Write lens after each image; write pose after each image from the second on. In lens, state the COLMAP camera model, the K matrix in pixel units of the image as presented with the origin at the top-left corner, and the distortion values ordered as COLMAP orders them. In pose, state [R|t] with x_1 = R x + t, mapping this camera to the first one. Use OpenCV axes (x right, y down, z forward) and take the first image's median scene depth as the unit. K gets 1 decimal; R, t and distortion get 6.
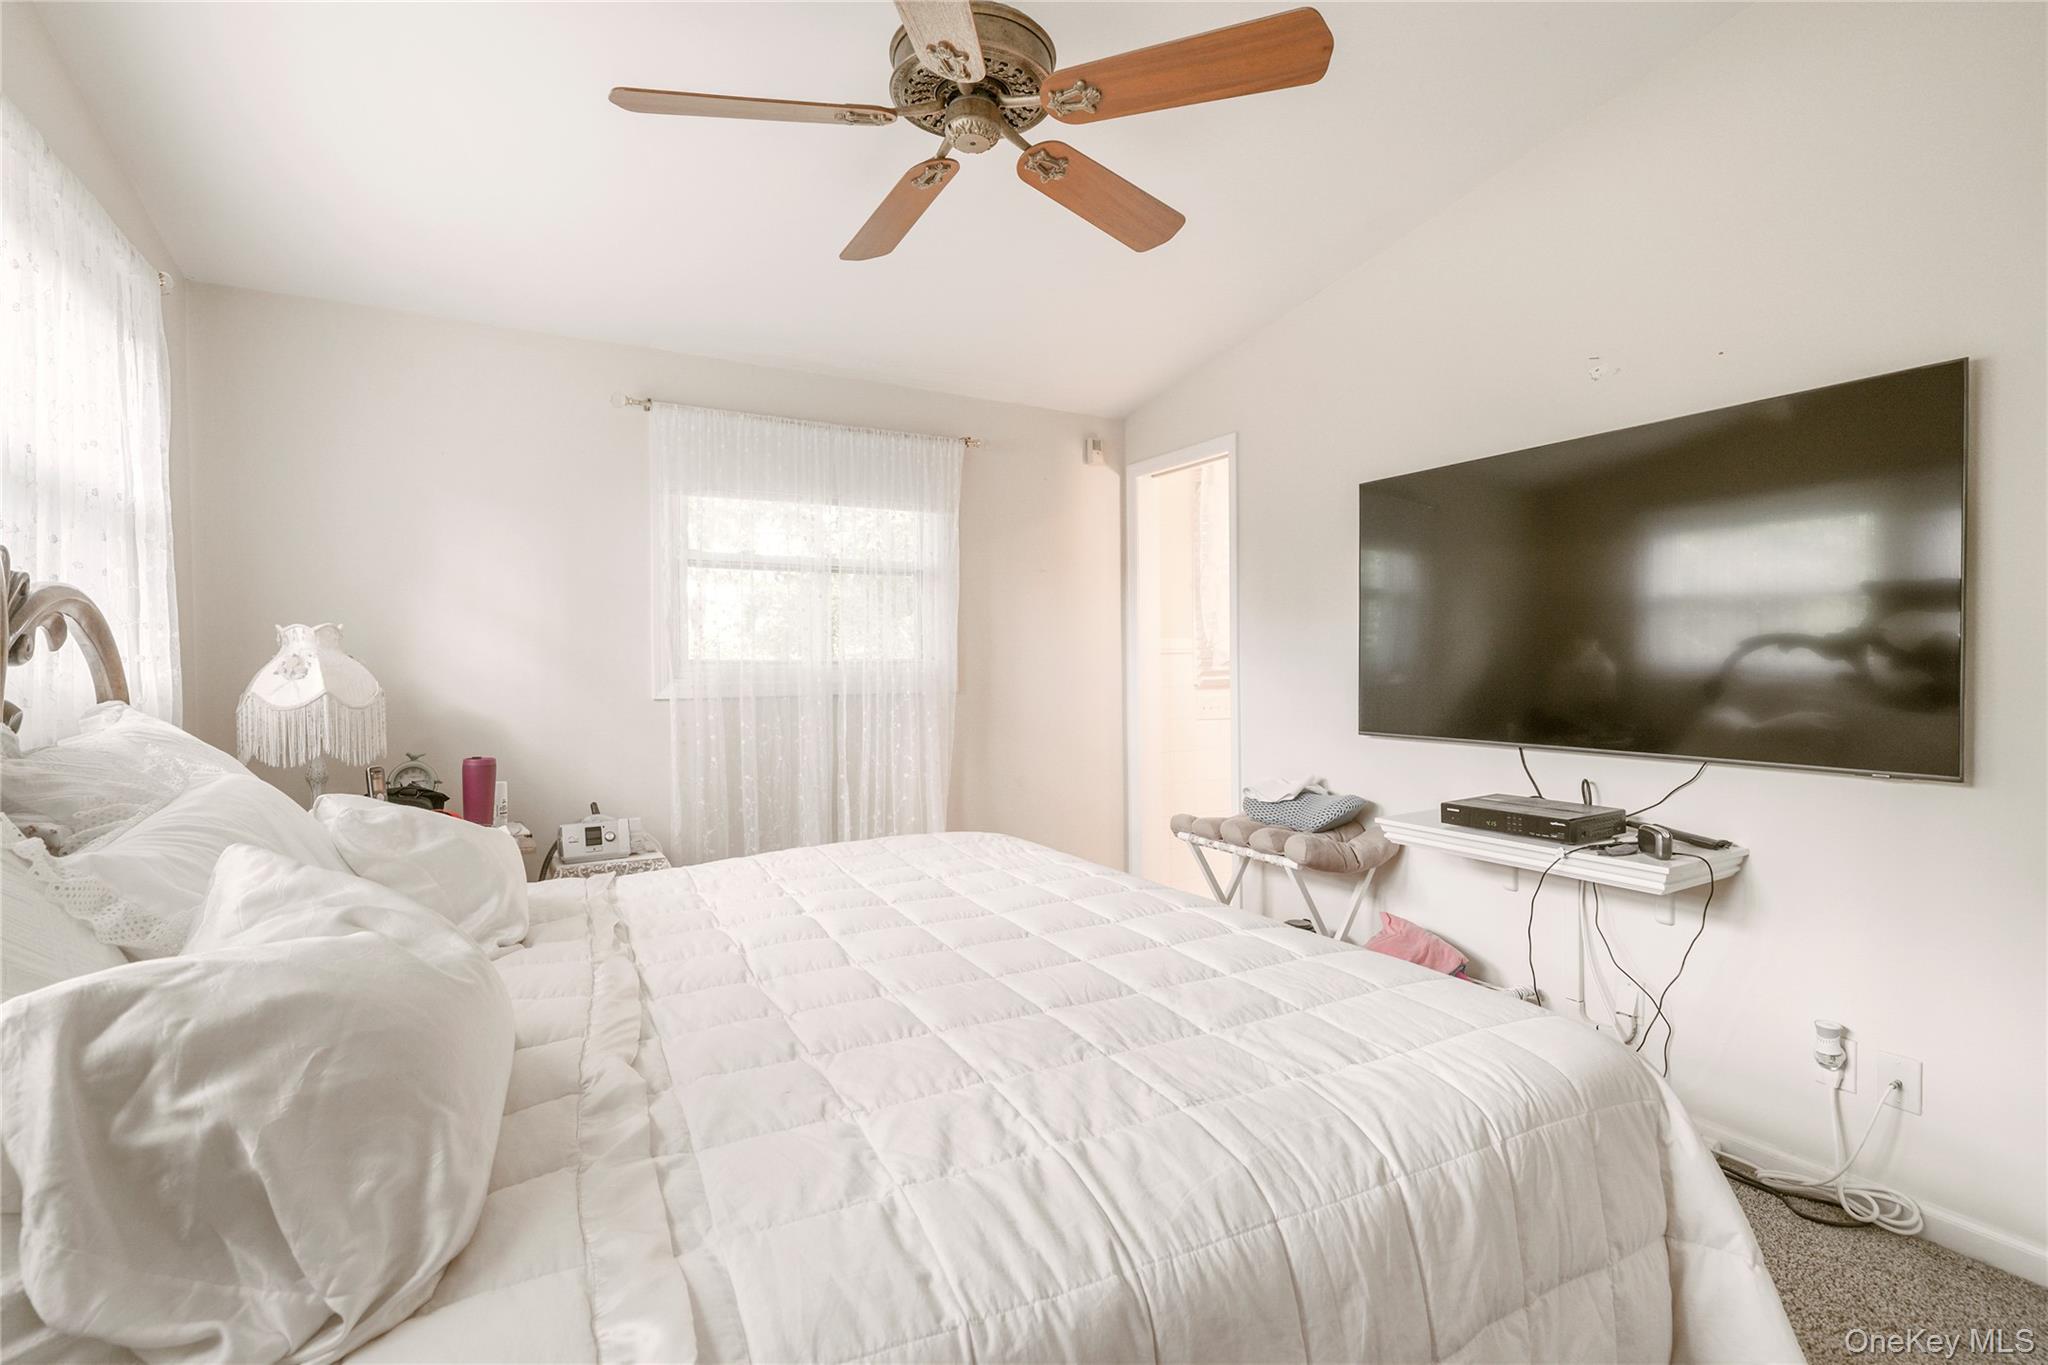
lens RADIAL K [[918.6, 0, 1028.5], [0, 918.6, 679.0], [0, 0, 1]] dist [-0.024795, -0.000062]
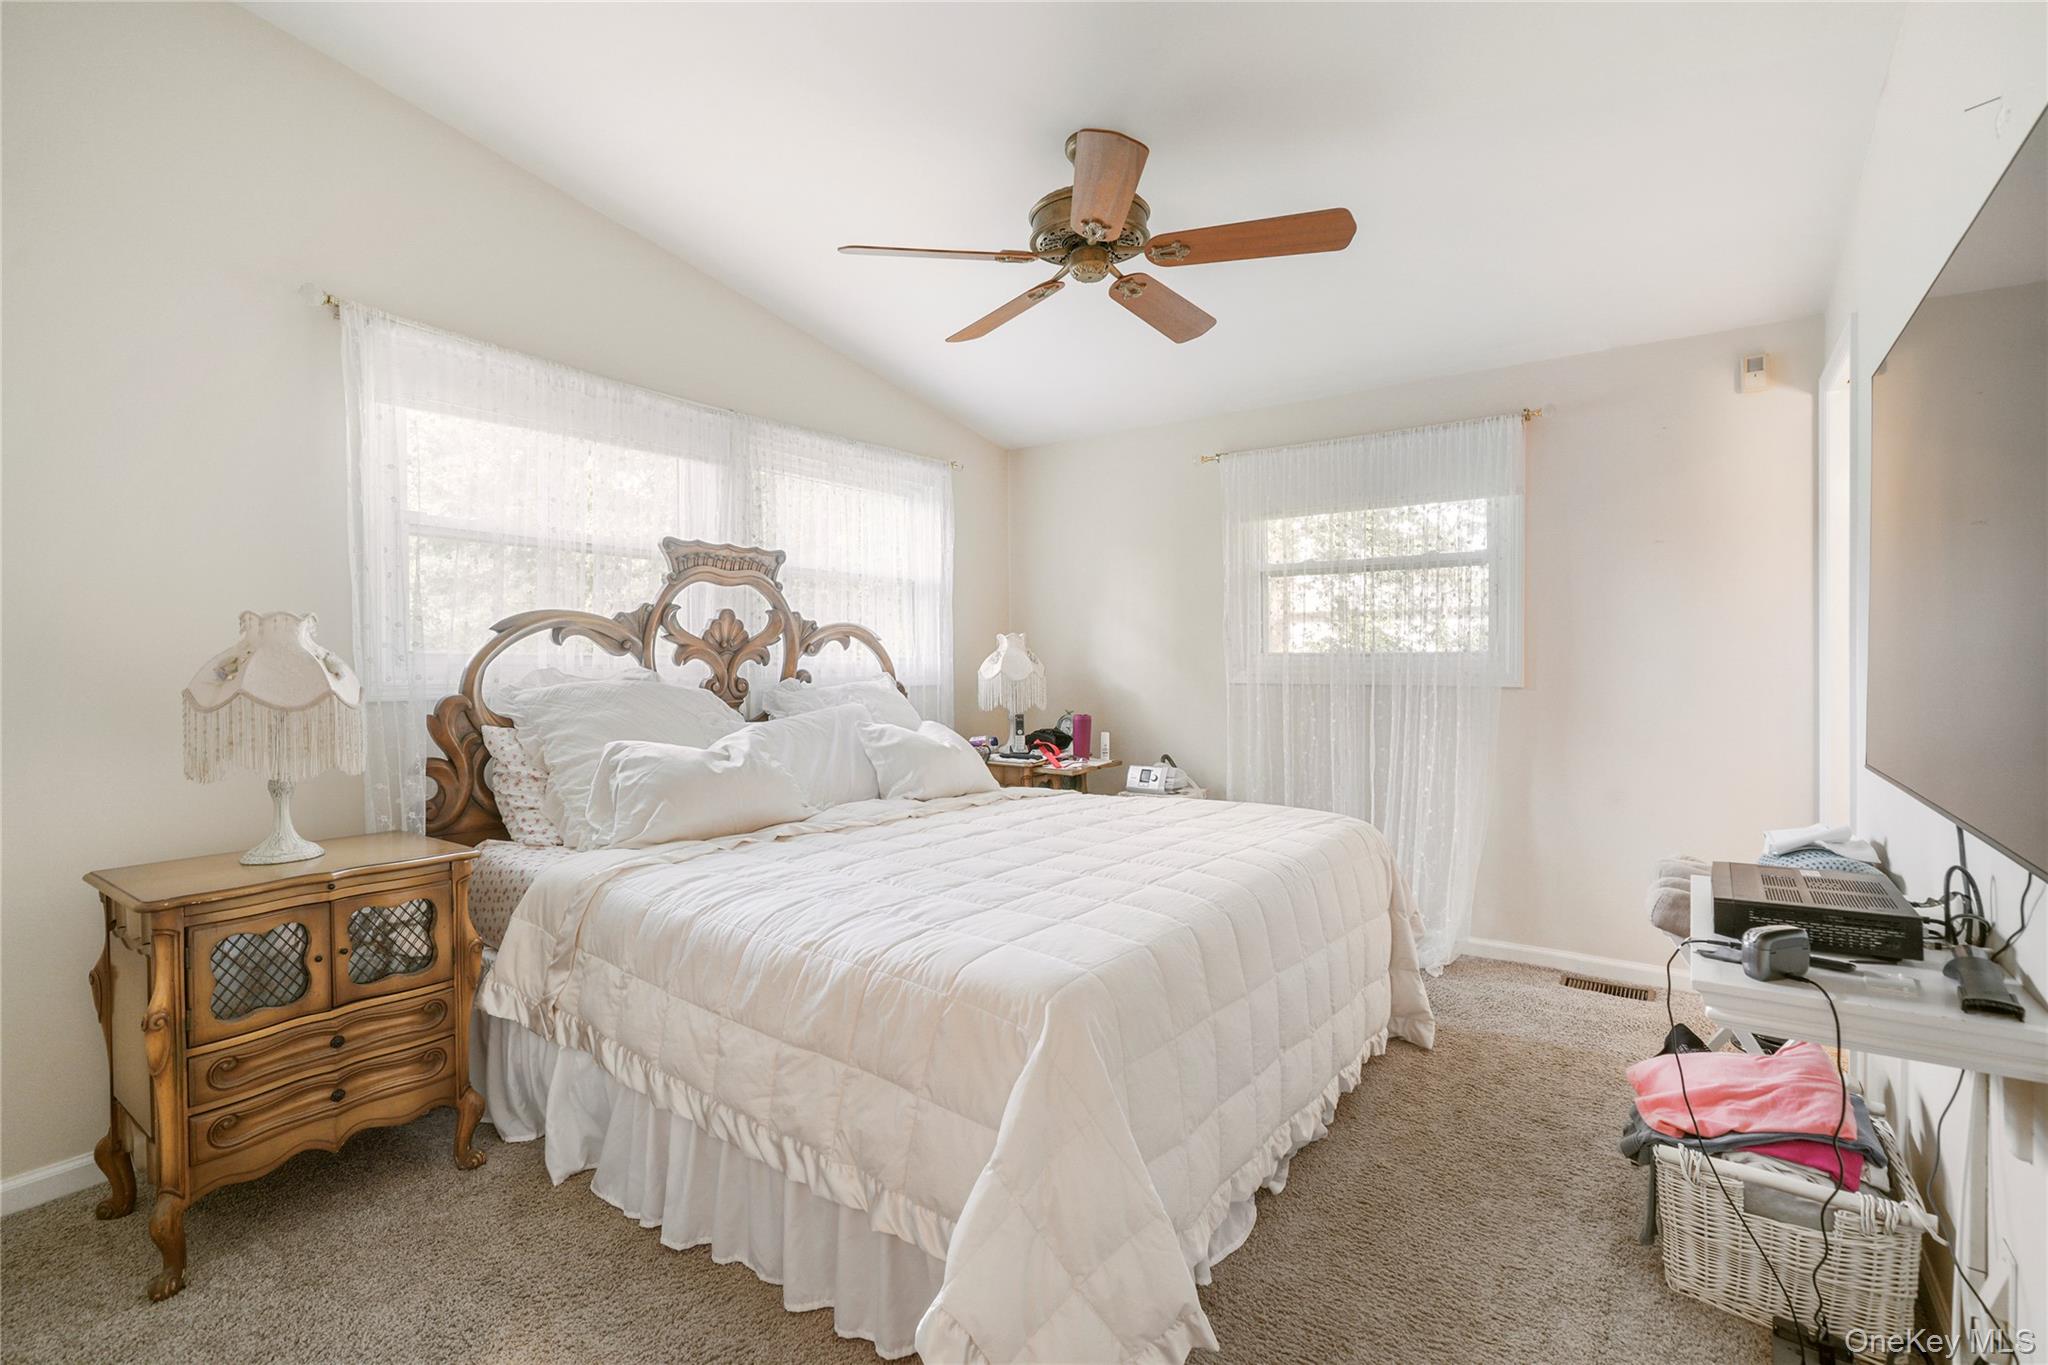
lens RADIAL K [[941.0, 0, 1016.8], [0, 941.0, 650.8], [0, 0, 1]] dist [0.002036, 0.000366]
pose [[0.412702, -0.000352, -0.910866, 0.746684], [-0.014738, 0.999866, -0.007064, -0.010708], [0.910747, 0.016340, 0.412642, 0.194939]]
